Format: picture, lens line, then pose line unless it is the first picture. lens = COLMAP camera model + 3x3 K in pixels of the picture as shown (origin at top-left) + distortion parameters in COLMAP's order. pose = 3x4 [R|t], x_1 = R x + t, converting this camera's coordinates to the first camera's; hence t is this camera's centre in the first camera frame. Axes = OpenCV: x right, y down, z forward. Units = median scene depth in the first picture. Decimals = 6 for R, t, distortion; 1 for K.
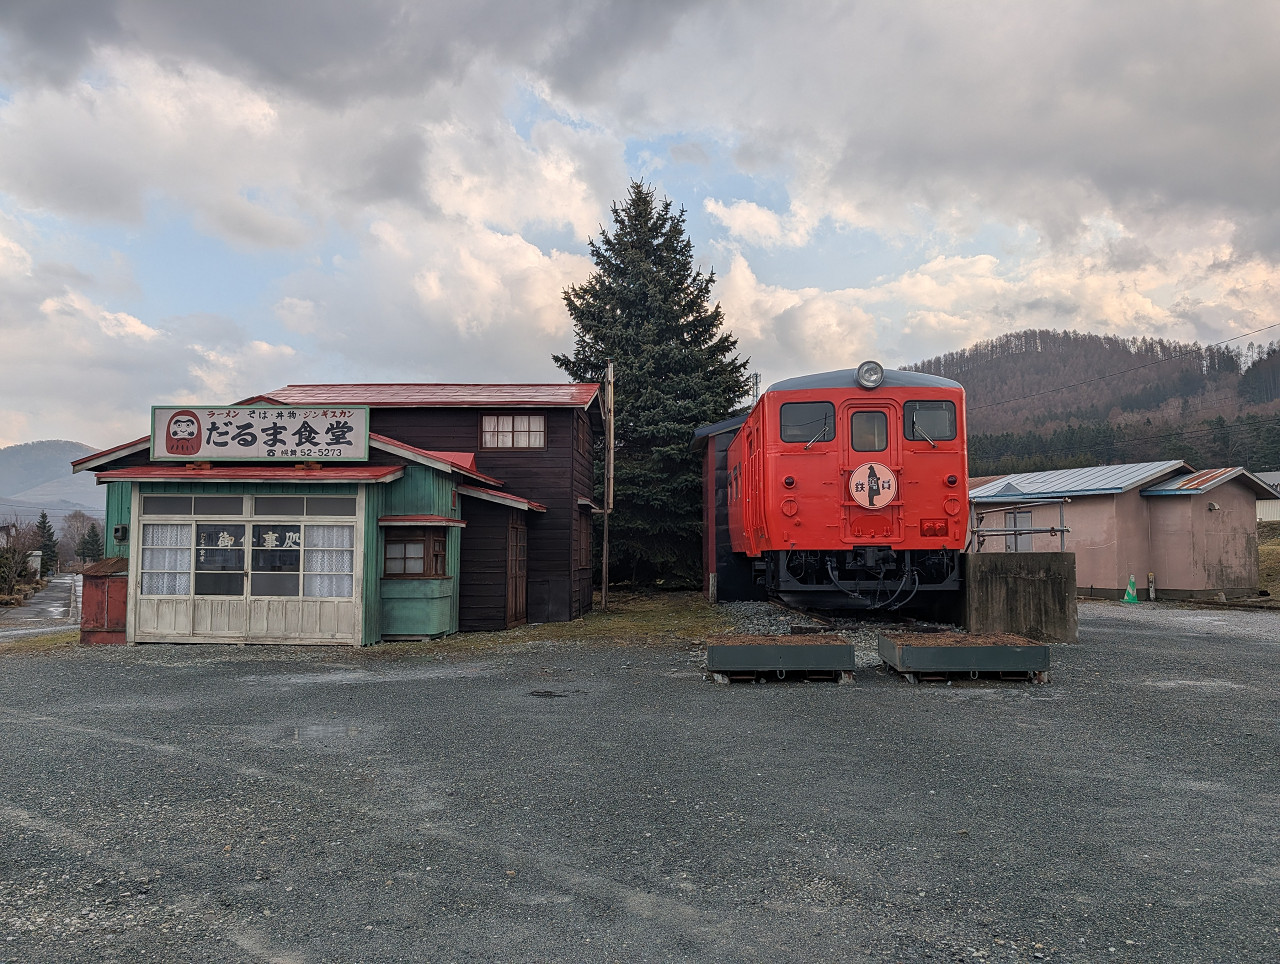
lens RADIAL K [[887.8, 0, 638.4], [0, 887.8, 496.7], [0, 0, 1]] dist [0.024015, -0.004152]
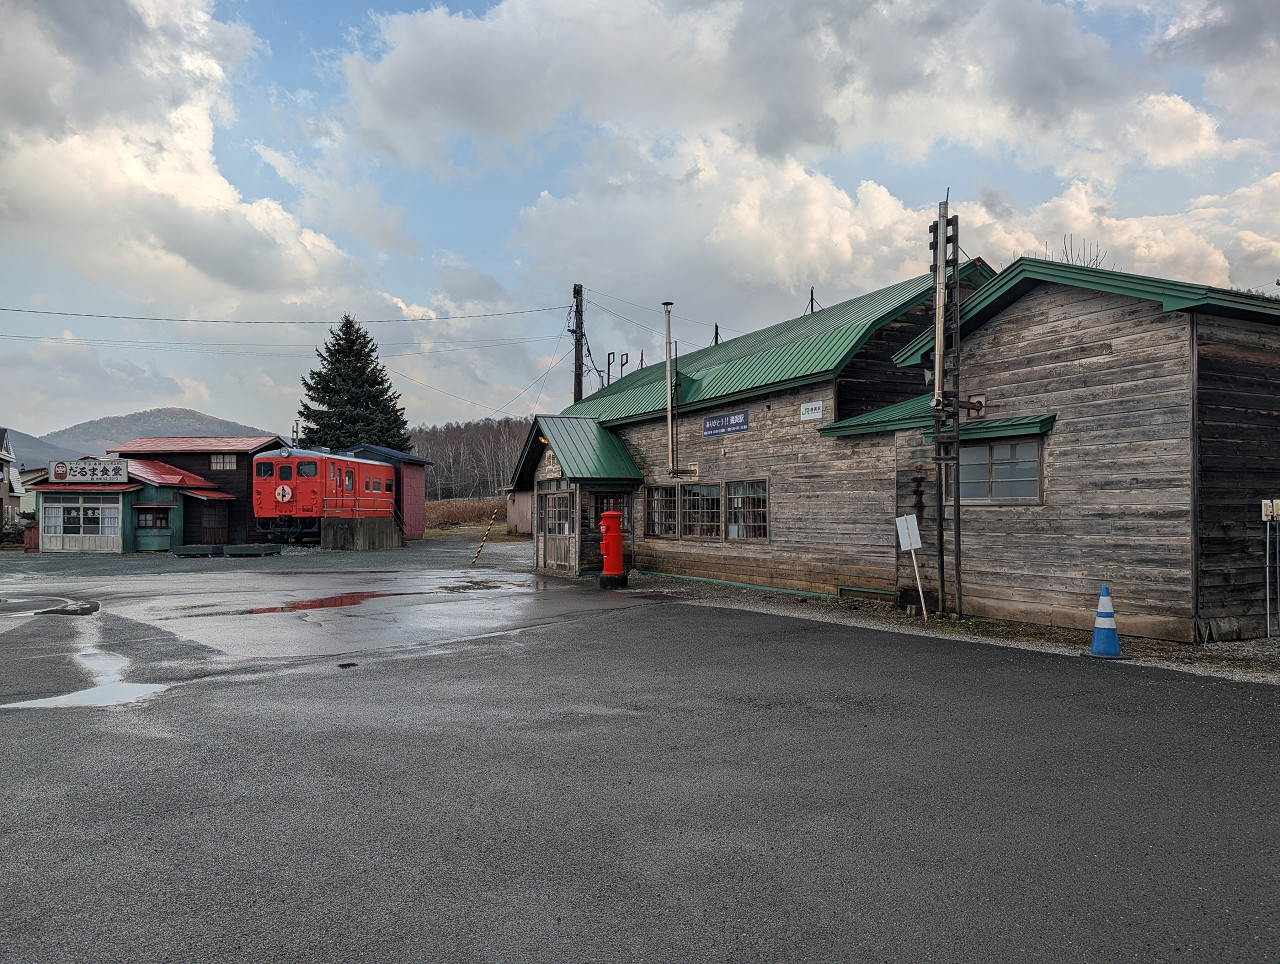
lens RADIAL K [[887.8, 0, 638.4], [0, 887.8, 496.7], [0, 0, 1]] dist [0.024015, -0.004152]
pose [[0.994338, -0.003317, -0.106209, 1.435558], [0.007955, 0.999032, 0.043275, -0.098207], [0.105962, -0.043874, 0.993402, -1.403376]]
